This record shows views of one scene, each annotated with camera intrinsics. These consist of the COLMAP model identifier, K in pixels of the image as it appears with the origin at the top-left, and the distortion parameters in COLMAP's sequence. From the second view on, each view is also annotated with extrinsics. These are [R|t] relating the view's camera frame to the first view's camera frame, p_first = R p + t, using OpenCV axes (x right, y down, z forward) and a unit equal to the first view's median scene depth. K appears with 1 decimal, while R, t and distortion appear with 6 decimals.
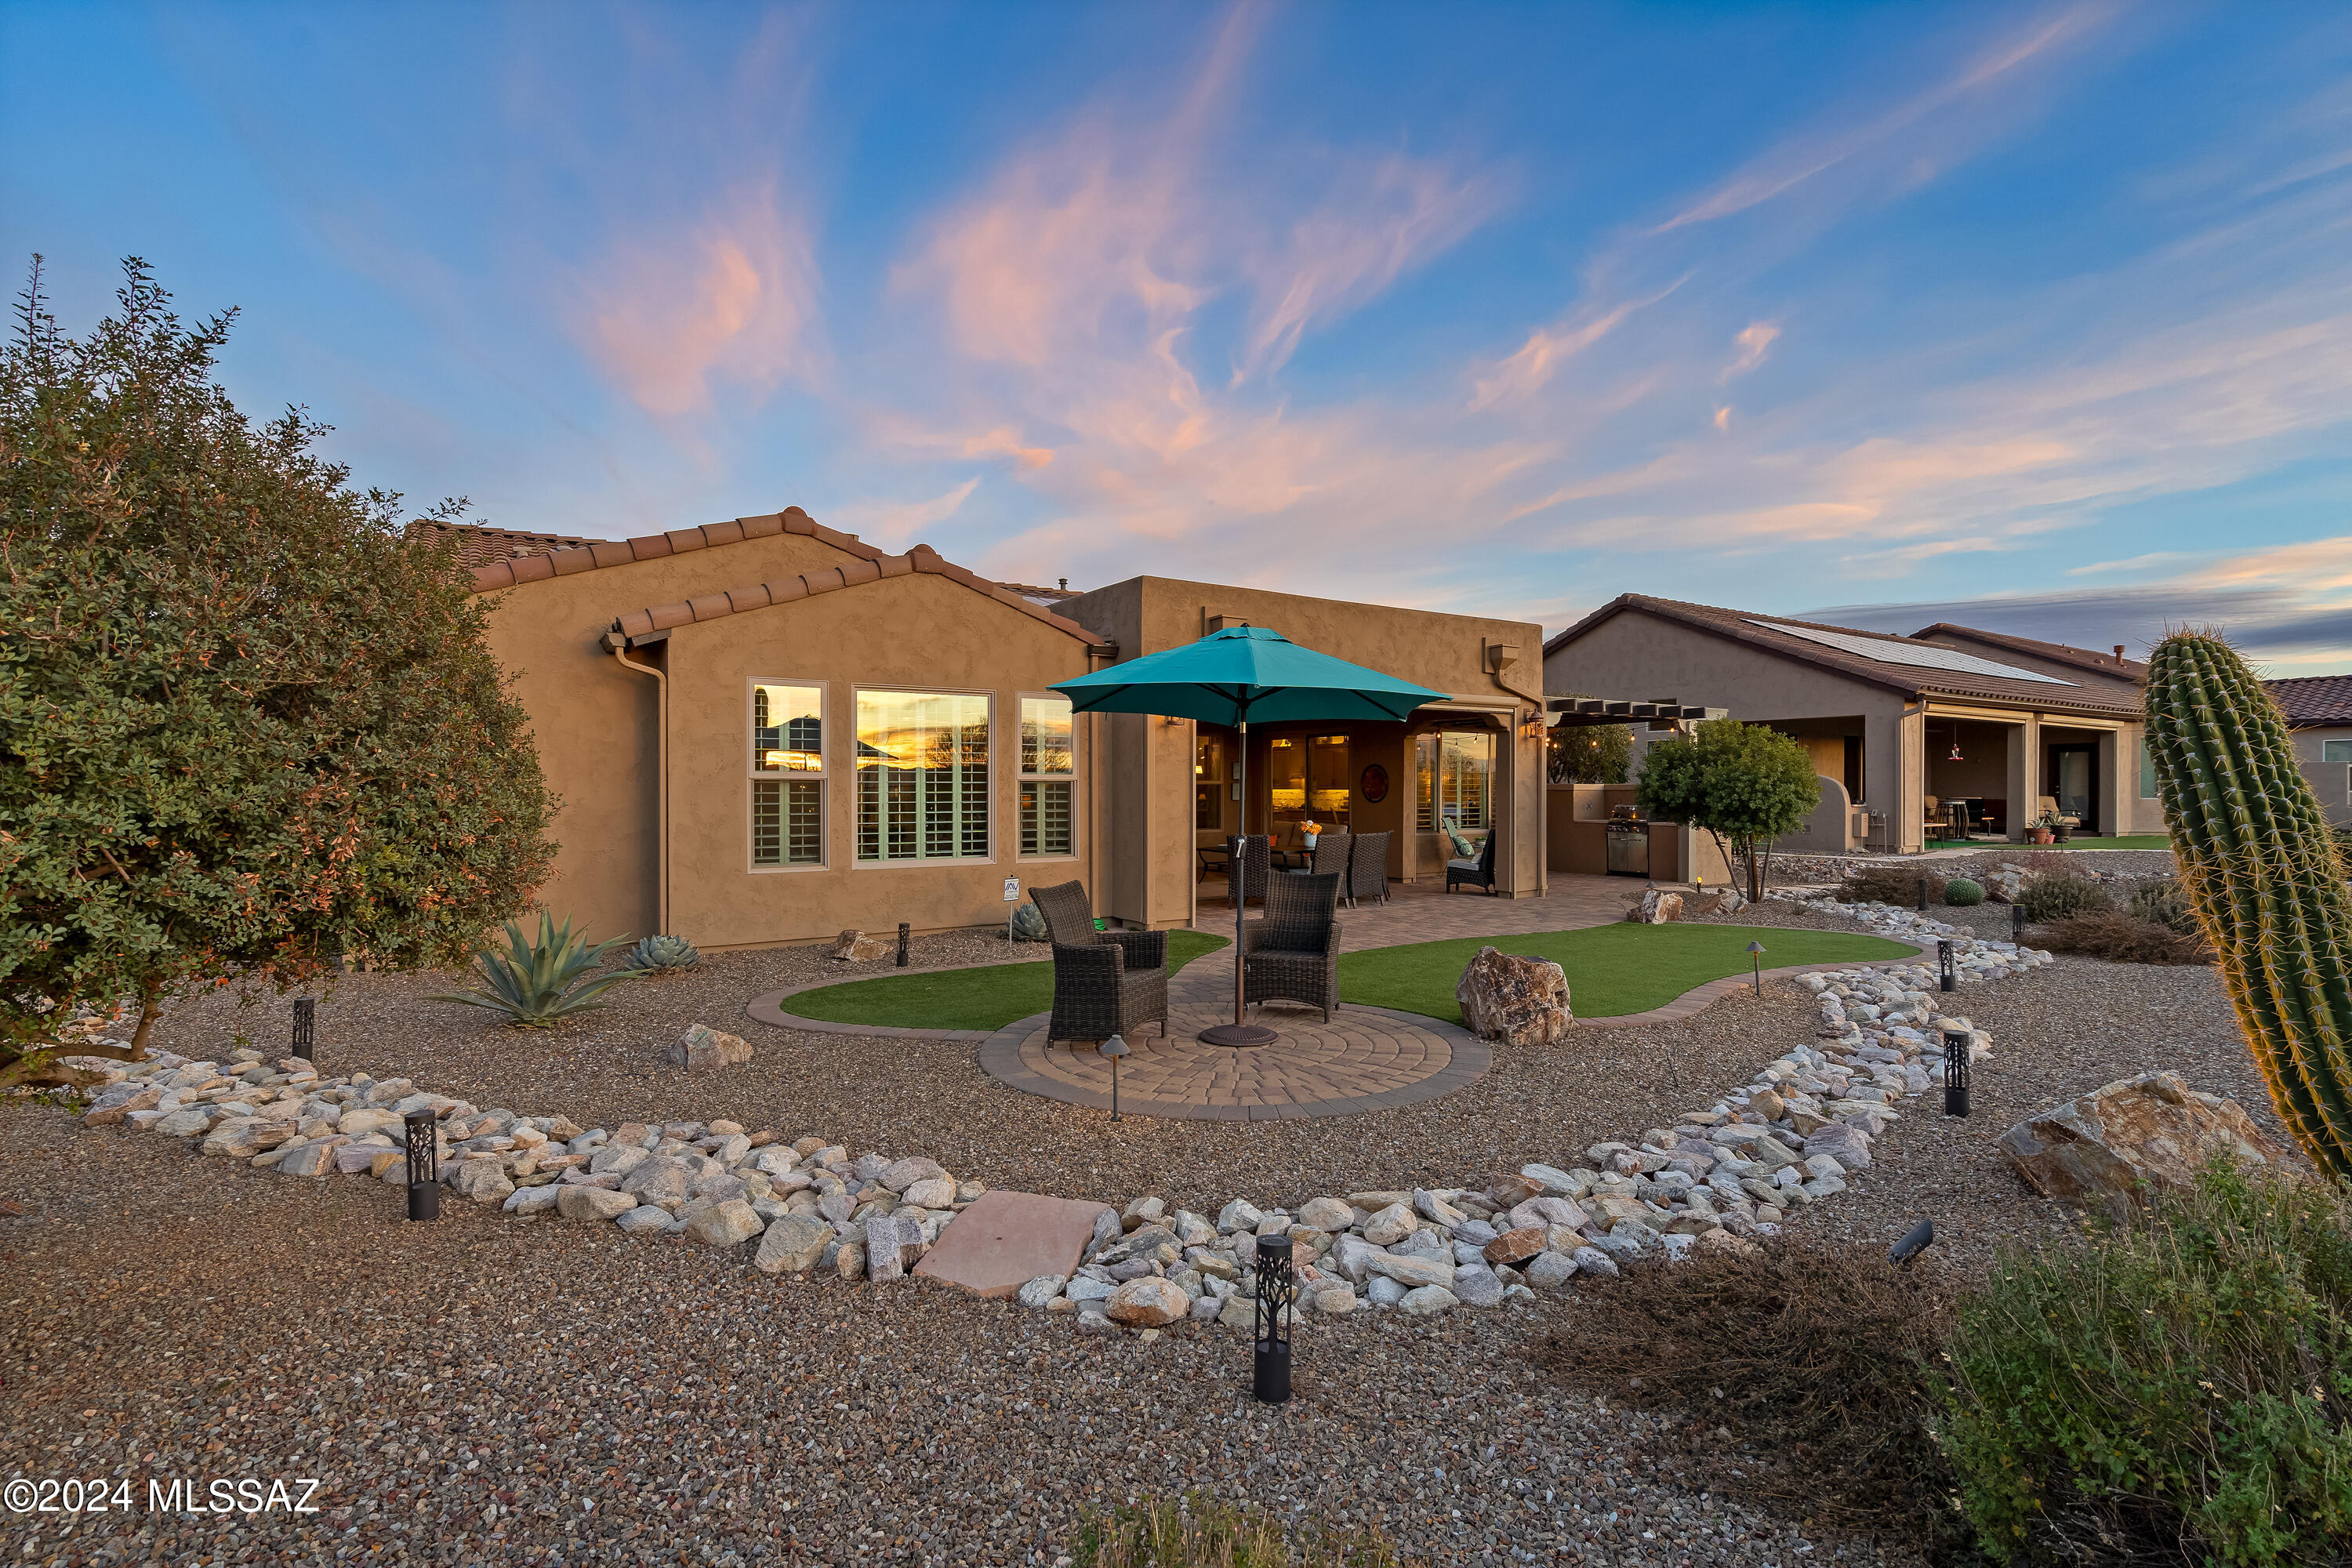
lens RADIAL K [[1094.2, 0, 1176.0], [0, 1094.2, 784.0], [0, 0, 1]] dist [-0.022778, 0.000037]
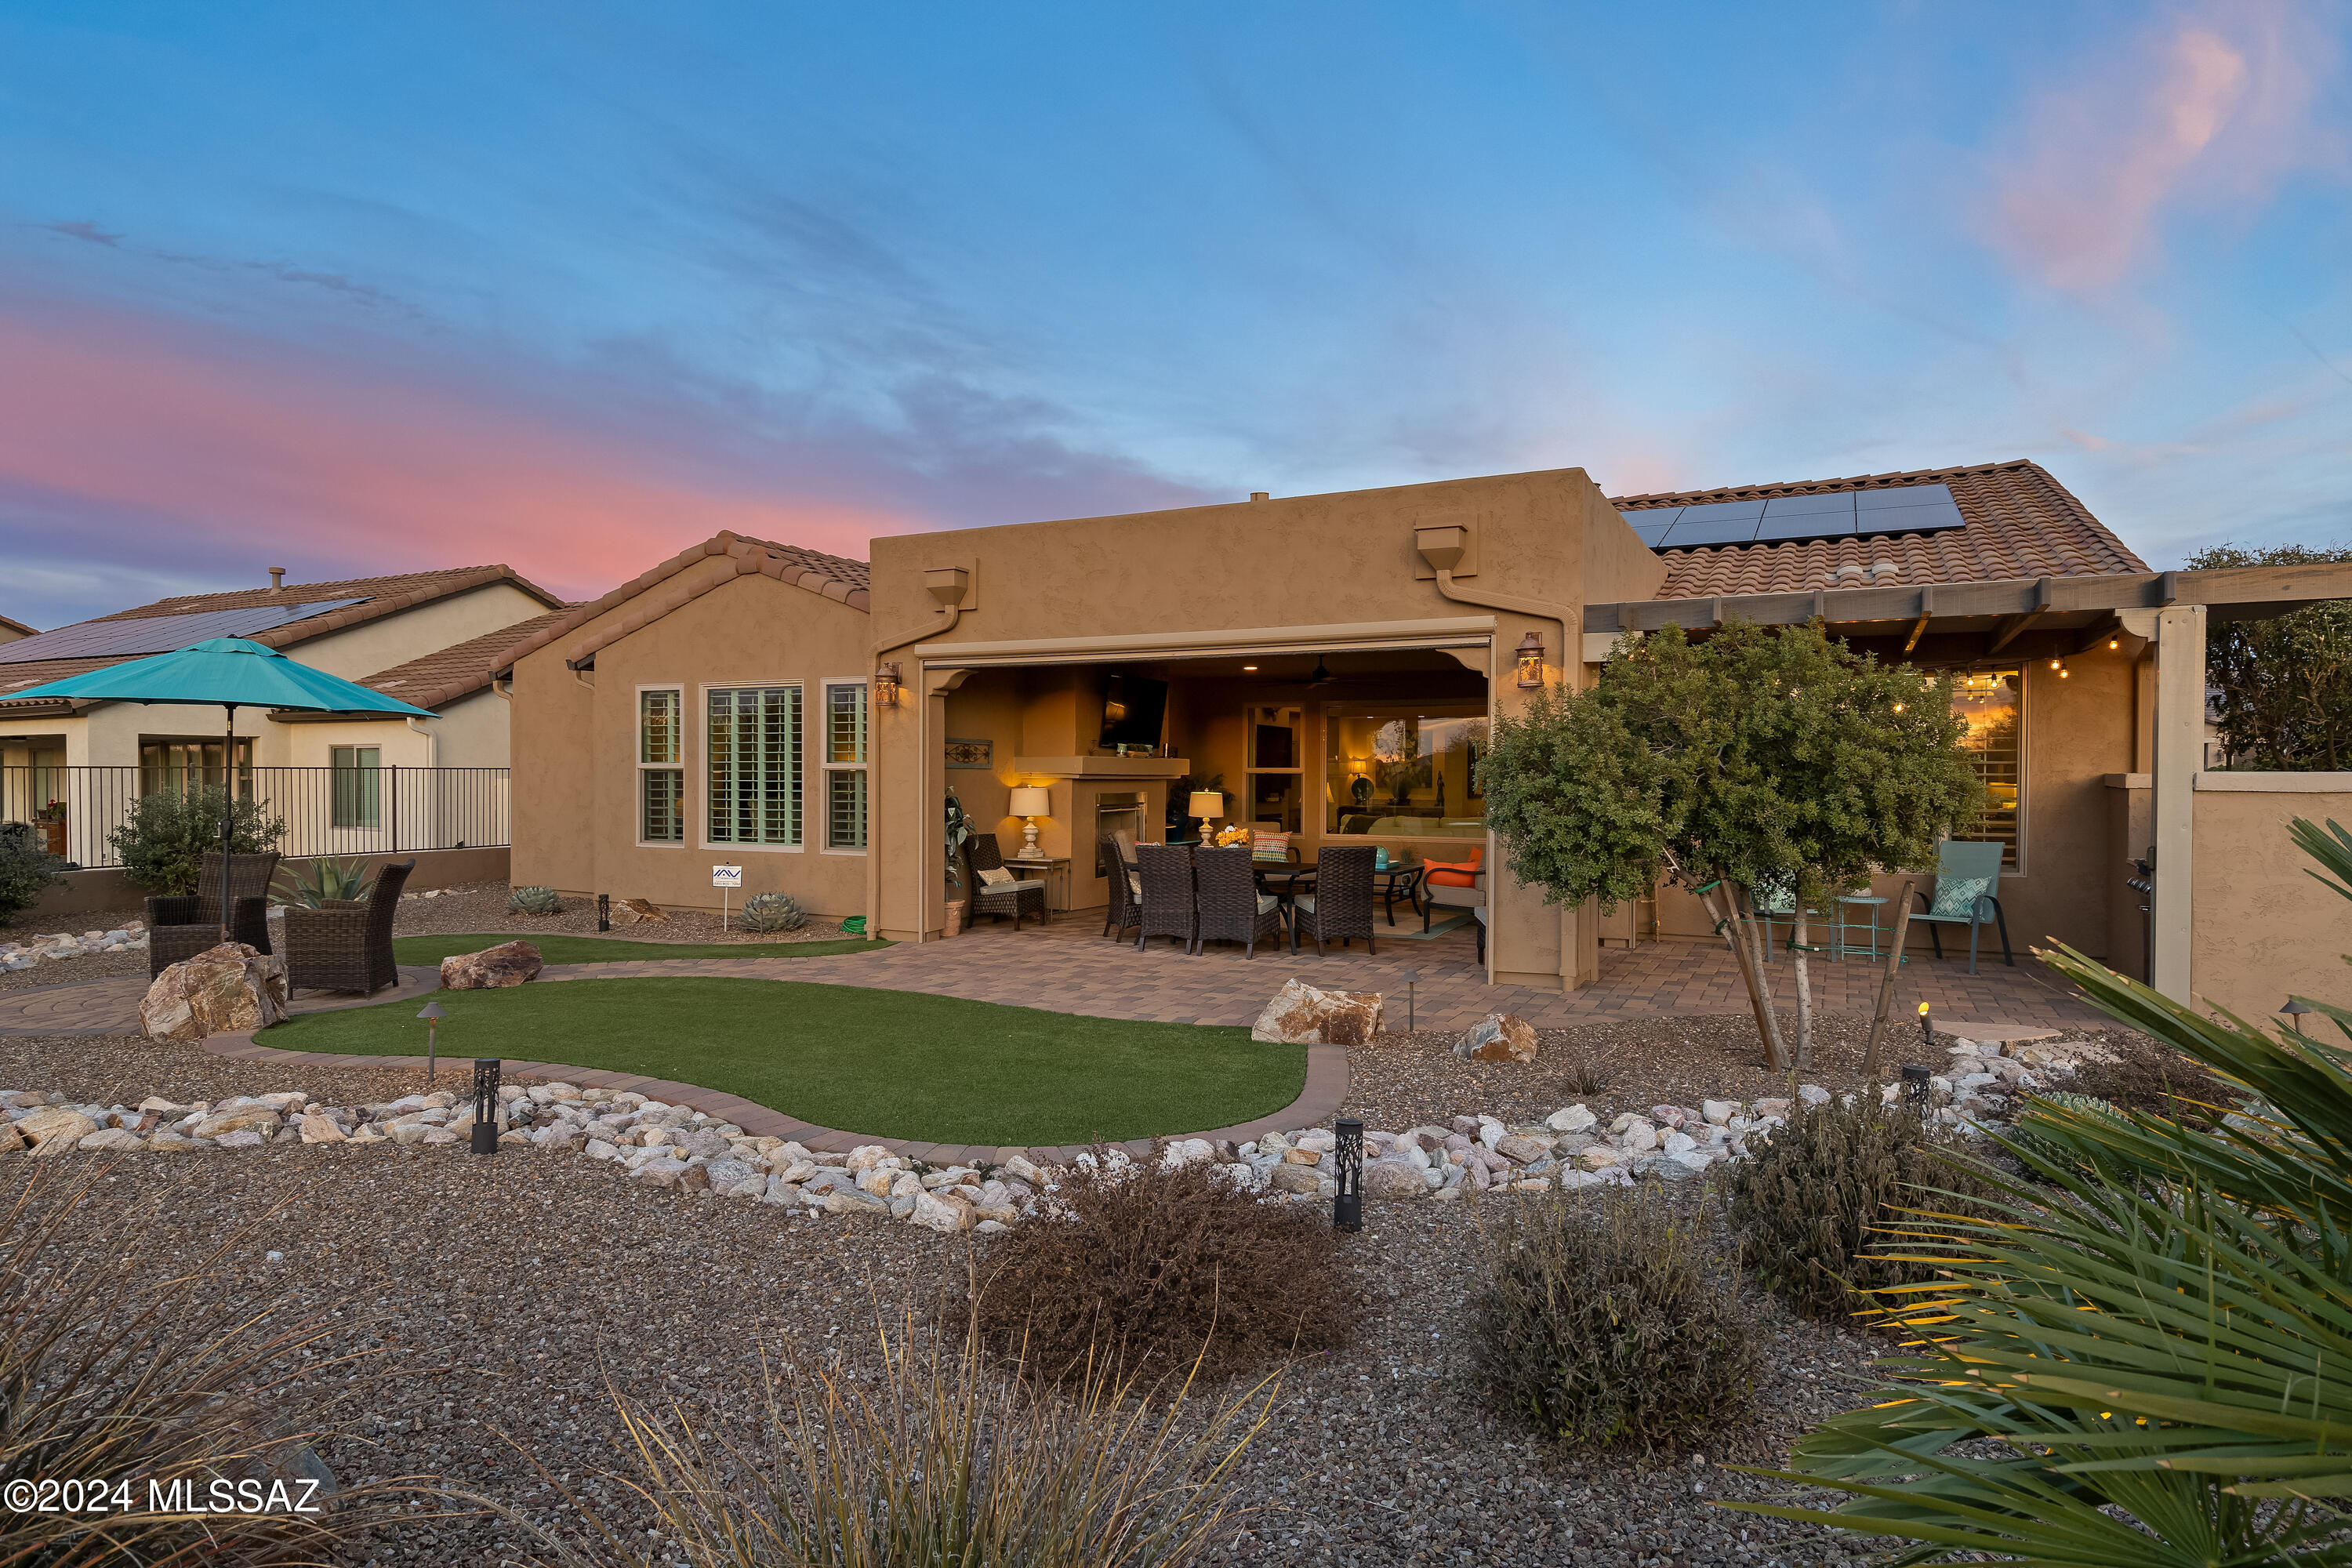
lens RADIAL K [[1287.8, 0, 1176.0], [0, 1287.8, 784.0], [0, 0, 1]] dist [-0.000217, -0.000026]
pose [[0.494001, 0.006605, -0.869436, 1.023139], [-0.004056, 0.999978, 0.005291, 0.002236], [0.869452, 0.000913, 0.494017, 0.714122]]
